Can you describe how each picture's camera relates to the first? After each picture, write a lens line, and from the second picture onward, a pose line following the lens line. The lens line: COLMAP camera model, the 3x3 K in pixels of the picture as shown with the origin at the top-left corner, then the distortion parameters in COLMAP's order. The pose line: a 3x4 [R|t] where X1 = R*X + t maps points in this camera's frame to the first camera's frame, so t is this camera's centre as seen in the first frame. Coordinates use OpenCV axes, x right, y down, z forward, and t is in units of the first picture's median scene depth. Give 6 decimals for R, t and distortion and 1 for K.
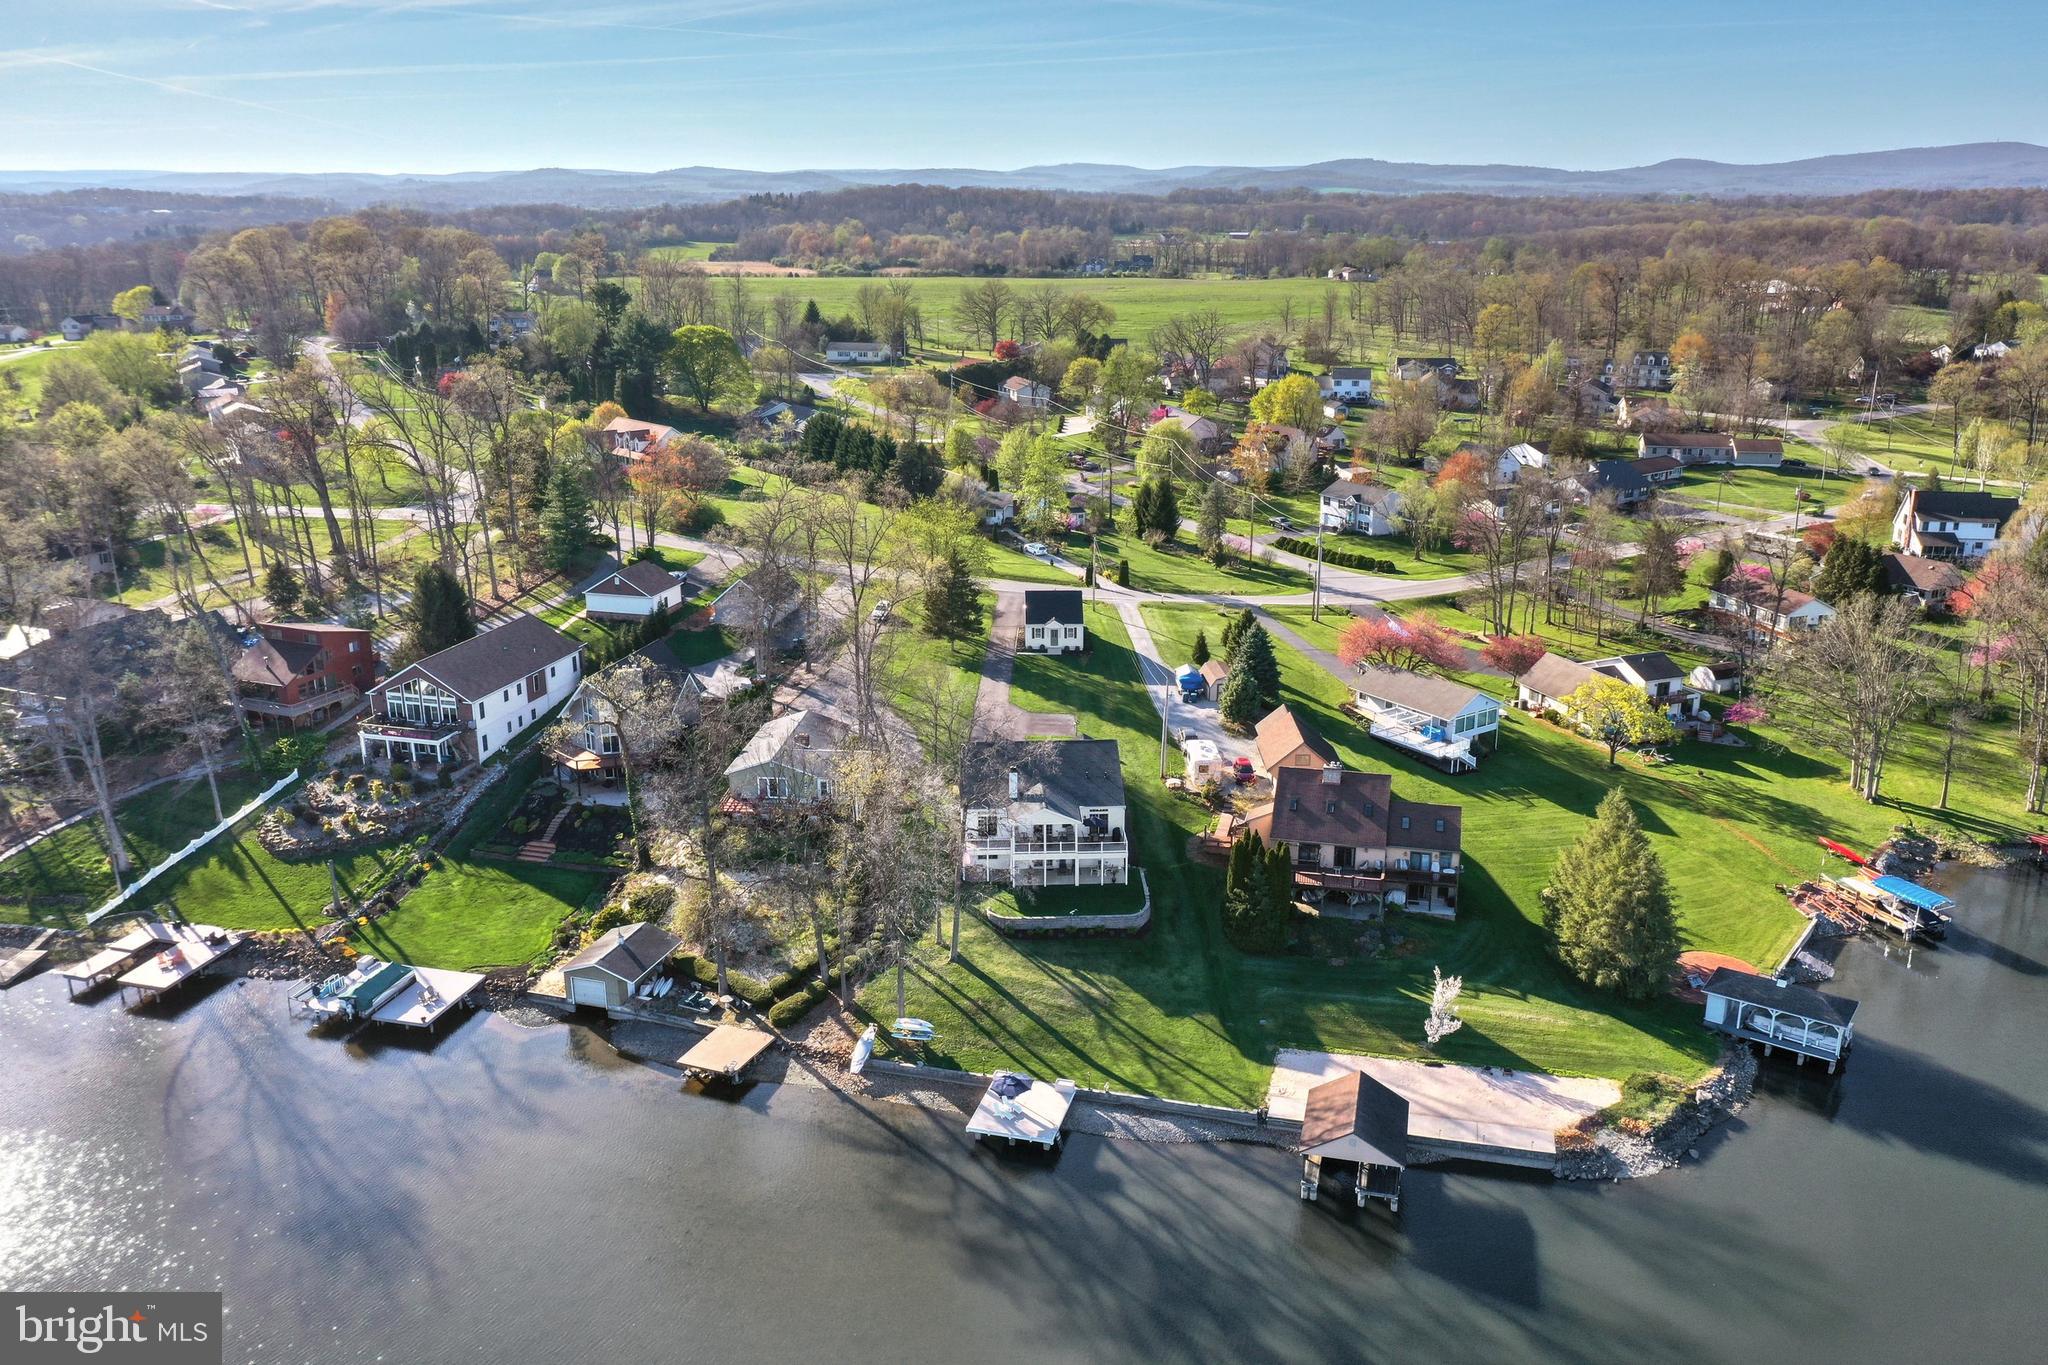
lens RADIAL K [[1529.3, 0, 1019.2], [0, 1529.3, 677.3], [0, 0, 1]] dist [-0.010974, -0.000101]
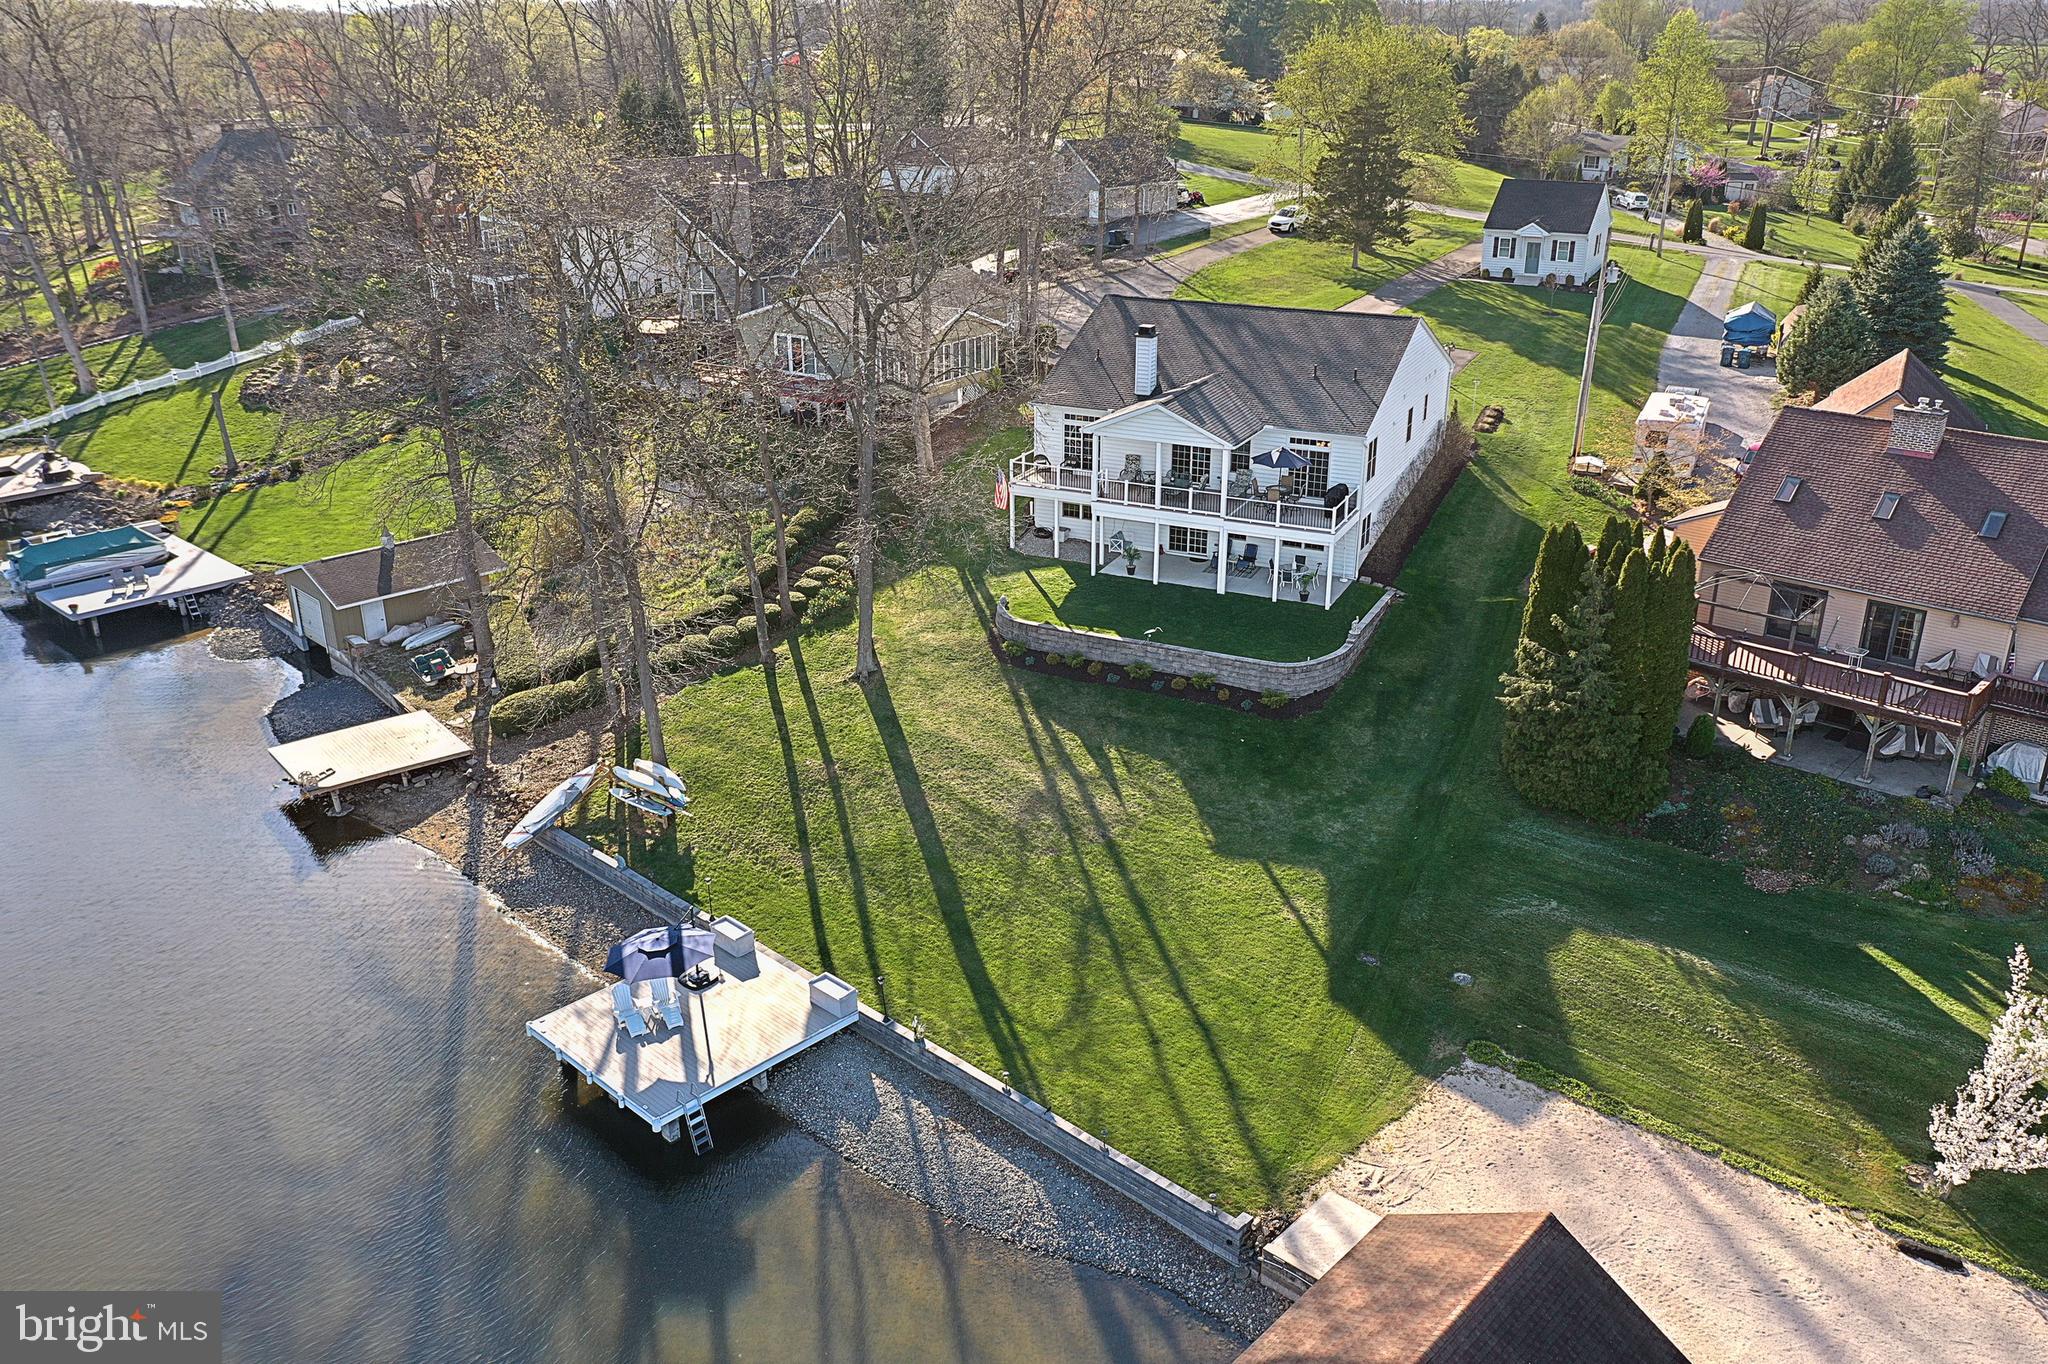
lens RADIAL K [[1606.9, 0, 1025.2], [0, 1606.9, 673.3], [0, 0, 1]] dist [0.005579, -0.008311]
pose [[0.891305, 0.182573, -0.415020, 0.200164], [-0.139710, 0.981397, 0.131687, 0.111323], [0.431342, -0.059391, 0.900231, 0.577091]]
